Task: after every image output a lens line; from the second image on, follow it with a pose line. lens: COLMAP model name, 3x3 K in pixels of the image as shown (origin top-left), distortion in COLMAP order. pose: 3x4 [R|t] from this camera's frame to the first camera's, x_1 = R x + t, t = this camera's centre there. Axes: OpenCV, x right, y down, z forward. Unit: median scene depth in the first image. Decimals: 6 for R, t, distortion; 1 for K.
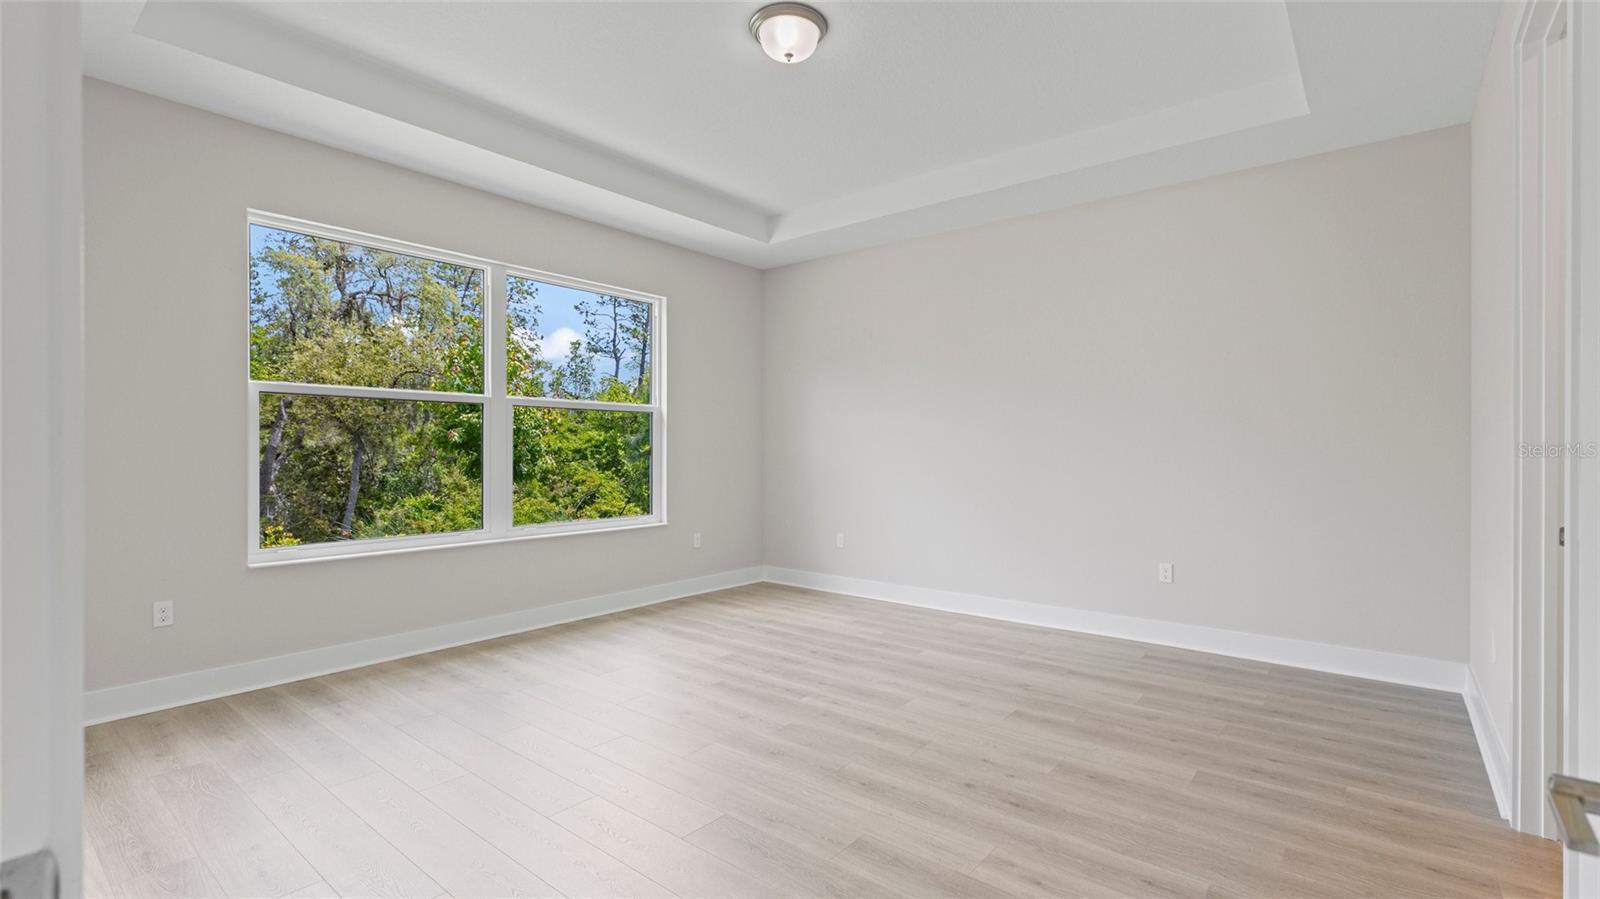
lens RADIAL K [[717.5, 0, 803.6], [0, 717.5, 452.4], [0, 0, 1]] dist [0.000483, -0.000624]
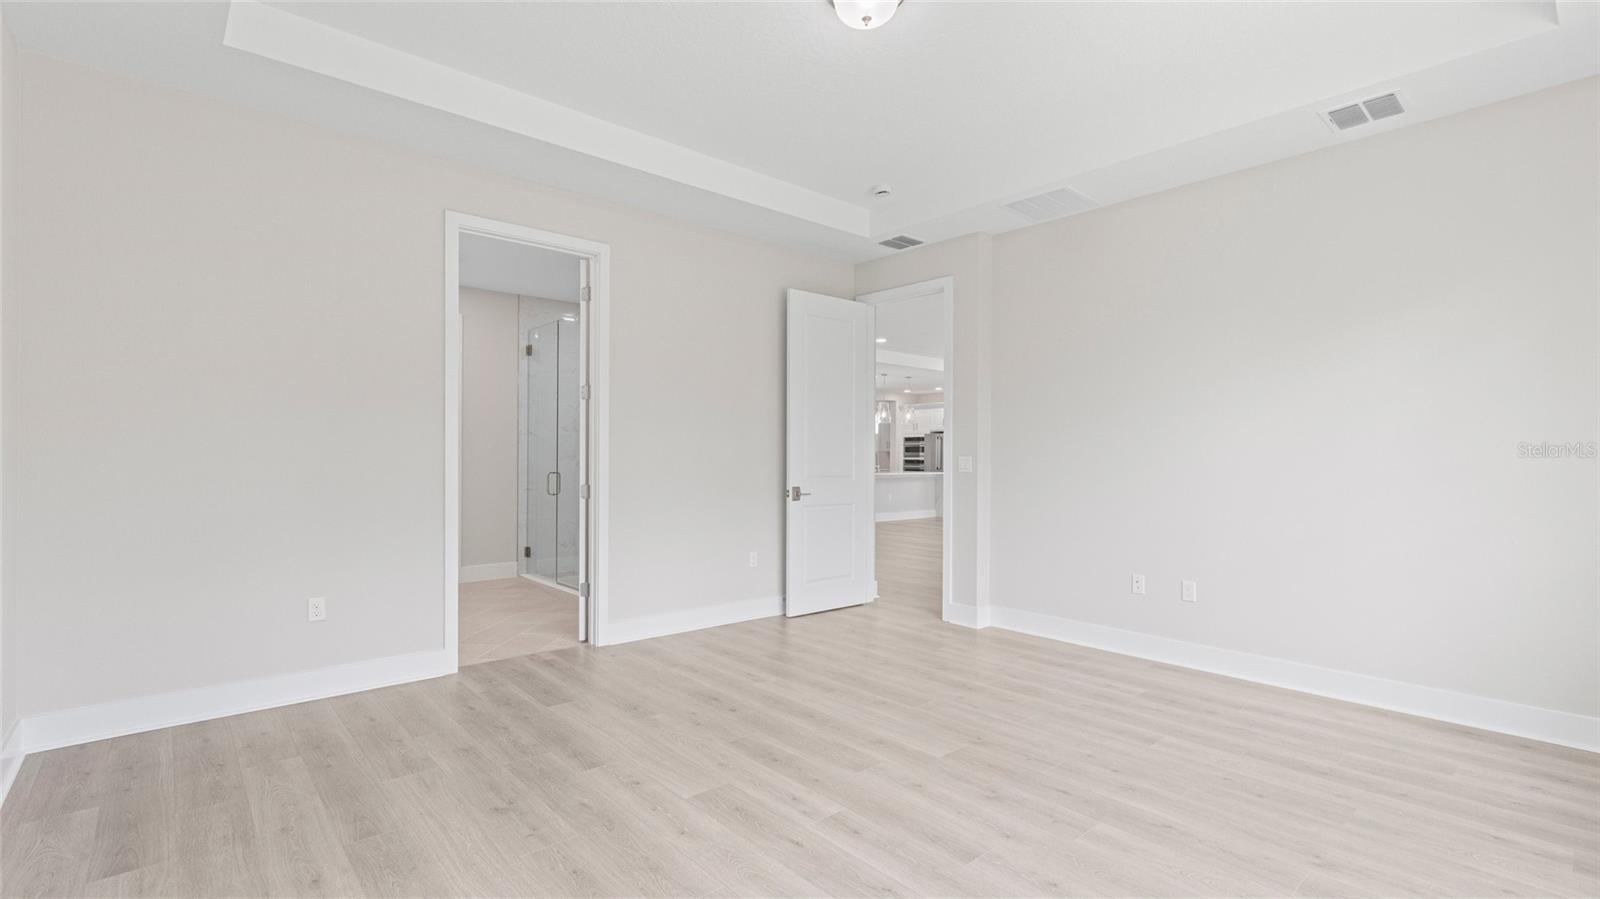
lens RADIAL K [[717.5, 0, 803.6], [0, 717.5, 452.4], [0, 0, 1]] dist [0.000483, -0.000624]
pose [[-0.987555, -0.006721, 0.157129, -0.083518], [-0.007415, 0.999965, -0.003829, -0.009087], [-0.157098, -0.004946, -0.987571, 1.816173]]
